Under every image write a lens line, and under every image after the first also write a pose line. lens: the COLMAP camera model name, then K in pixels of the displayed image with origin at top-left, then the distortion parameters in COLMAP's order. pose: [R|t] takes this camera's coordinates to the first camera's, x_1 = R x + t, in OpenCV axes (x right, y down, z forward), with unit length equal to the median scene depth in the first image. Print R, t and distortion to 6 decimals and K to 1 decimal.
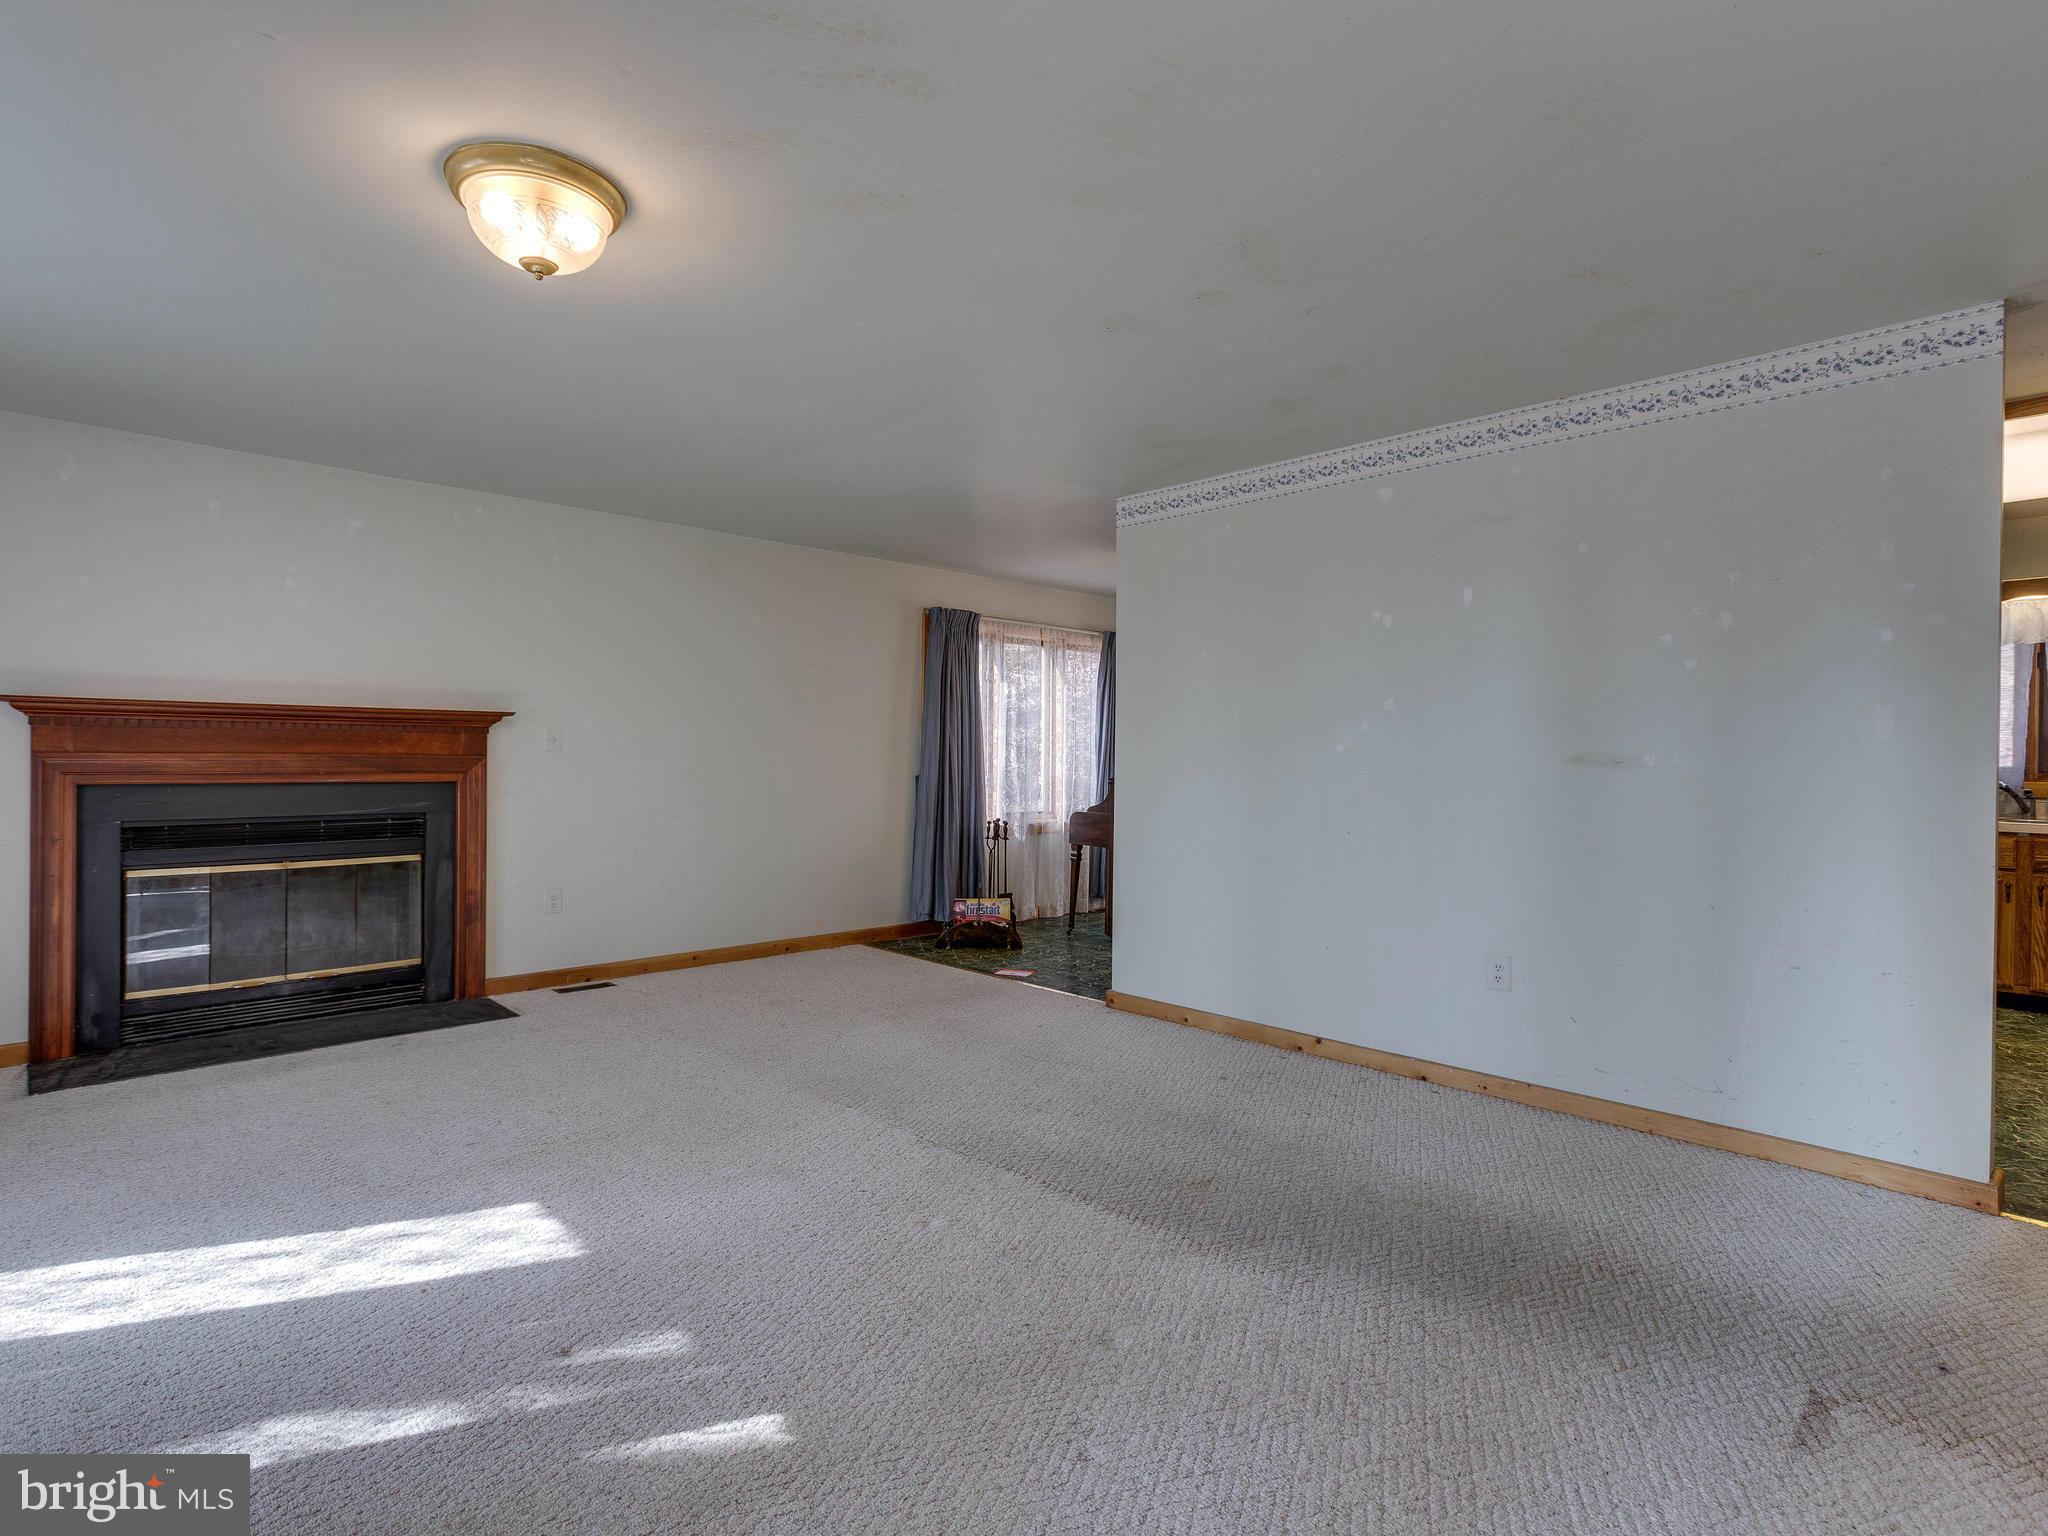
lens RADIAL K [[1035.9, 0, 1019.4], [0, 1035.9, 768.4], [0, 0, 1]] dist [-0.019412, 0.015213]
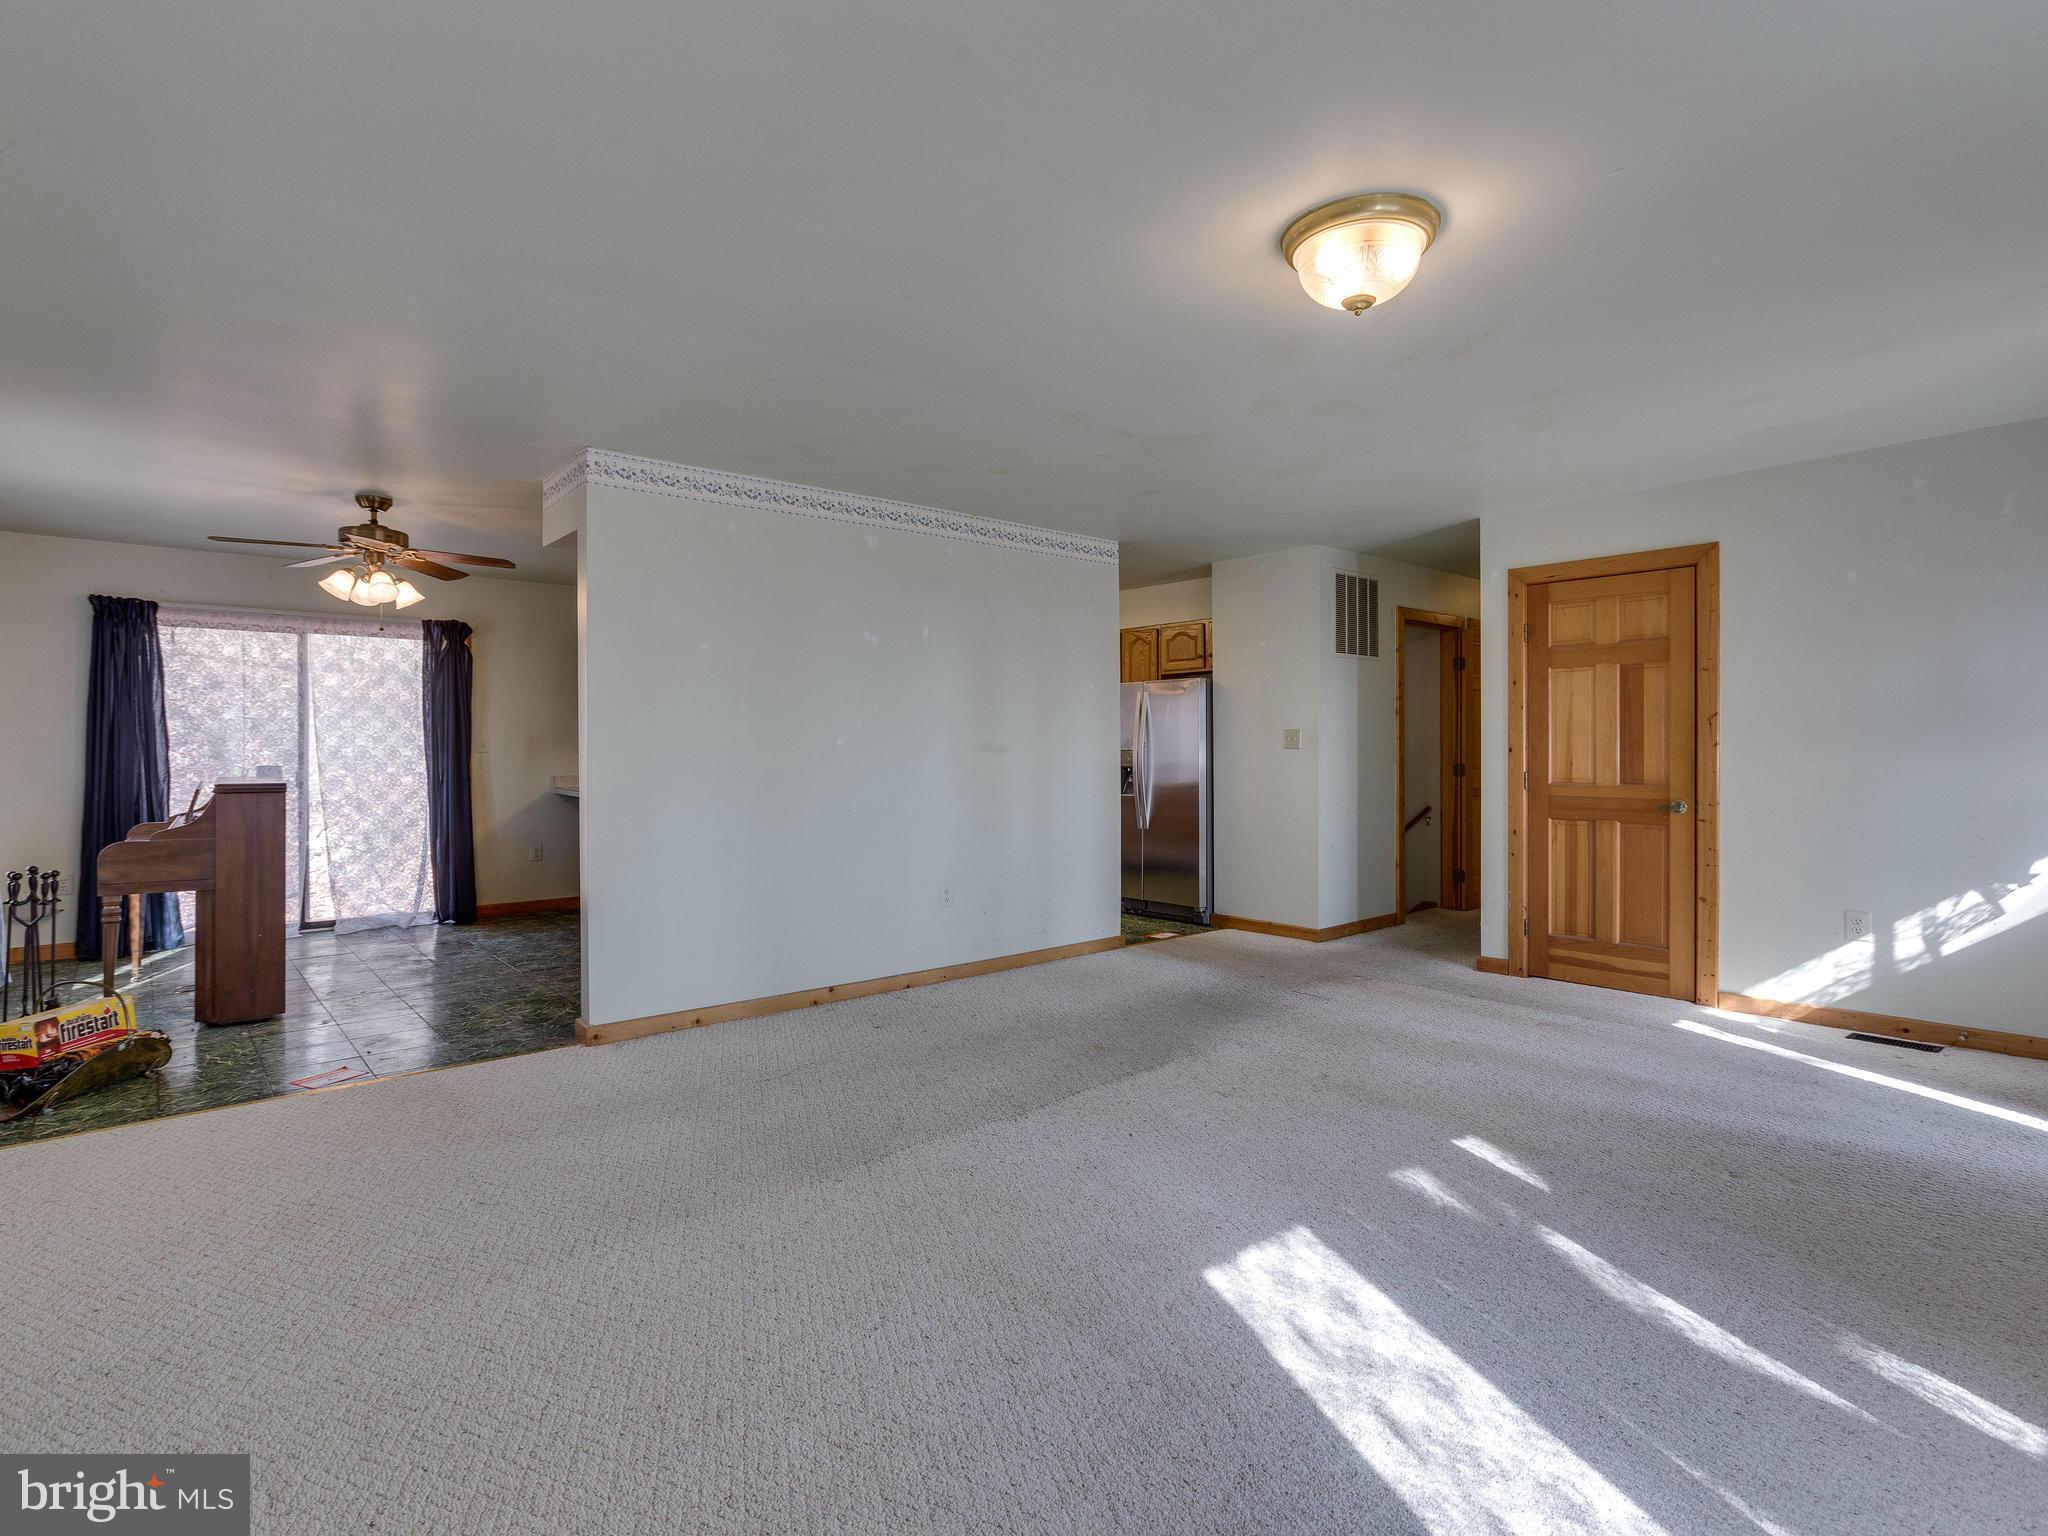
lens RADIAL K [[1021.7, 0, 1023.3], [0, 1021.7, 764.4], [0, 0, 1]] dist [-0.021962, 0.014659]
pose [[0.069856, -0.027527, 0.997177, -0.900957], [0.017629, 0.999497, 0.026356, -0.021281], [-0.997401, 0.015738, 0.070306, 0.737841]]
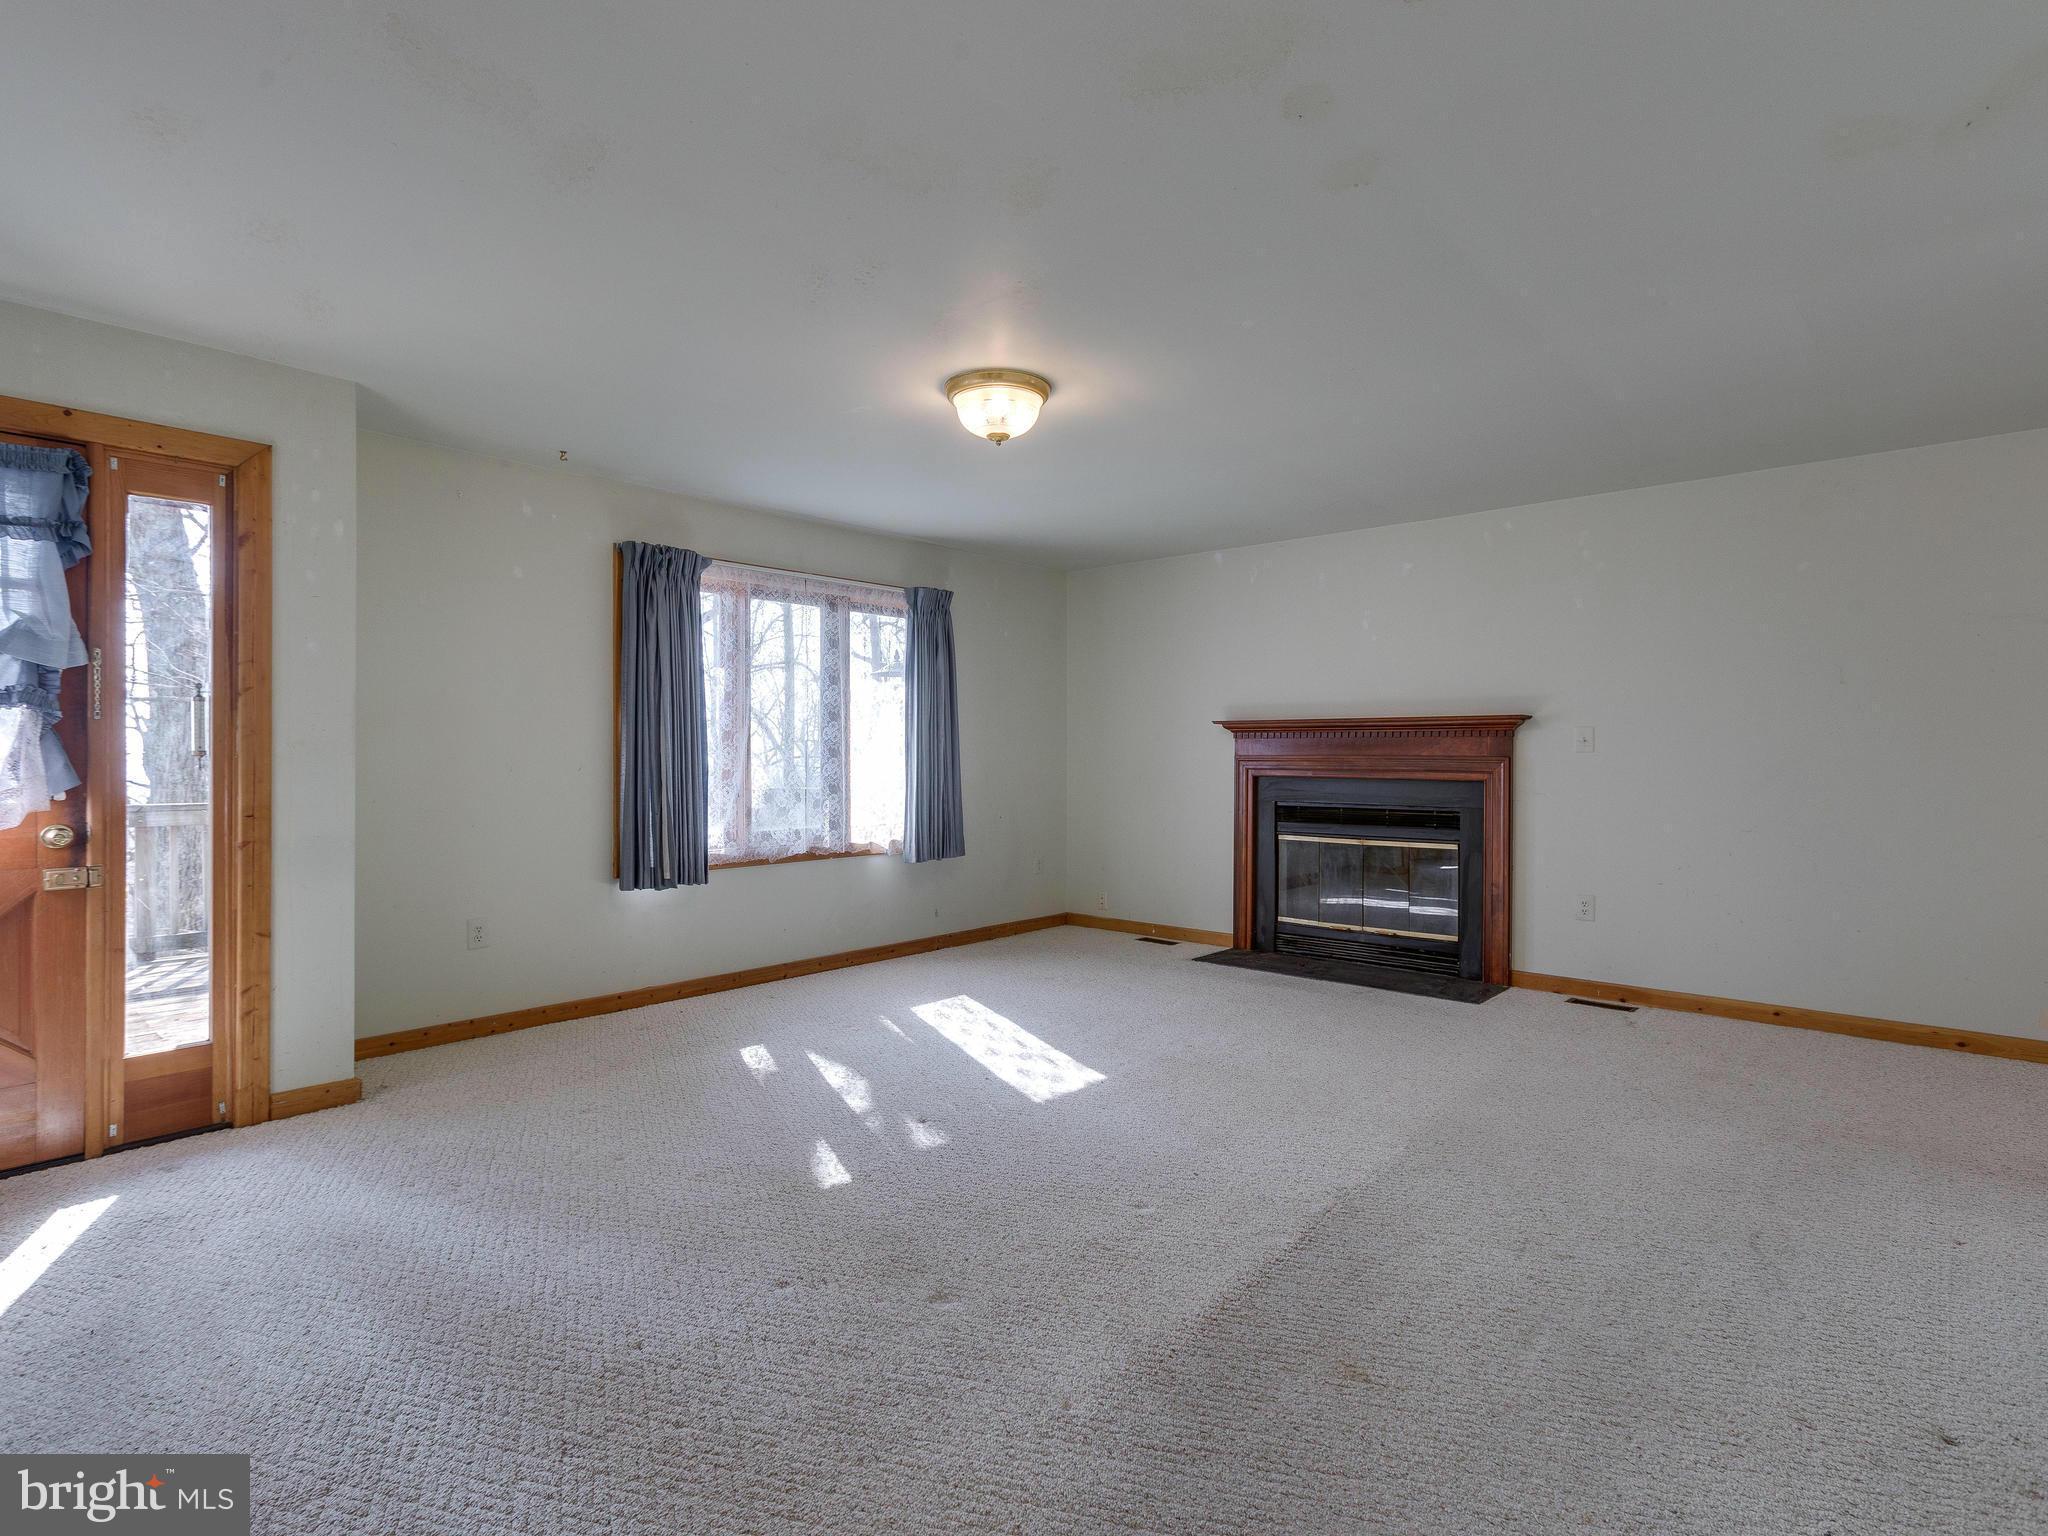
lens RADIAL K [[1035.9, 0, 1019.4], [0, 1035.9, 768.4], [0, 0, 1]] dist [-0.019412, 0.015213]
pose [[0.063703, 0.006172, -0.997950, 0.620098], [-0.010566, 0.999929, 0.005510, -0.001366], [0.997913, 0.010193, 0.063764, 0.537911]]
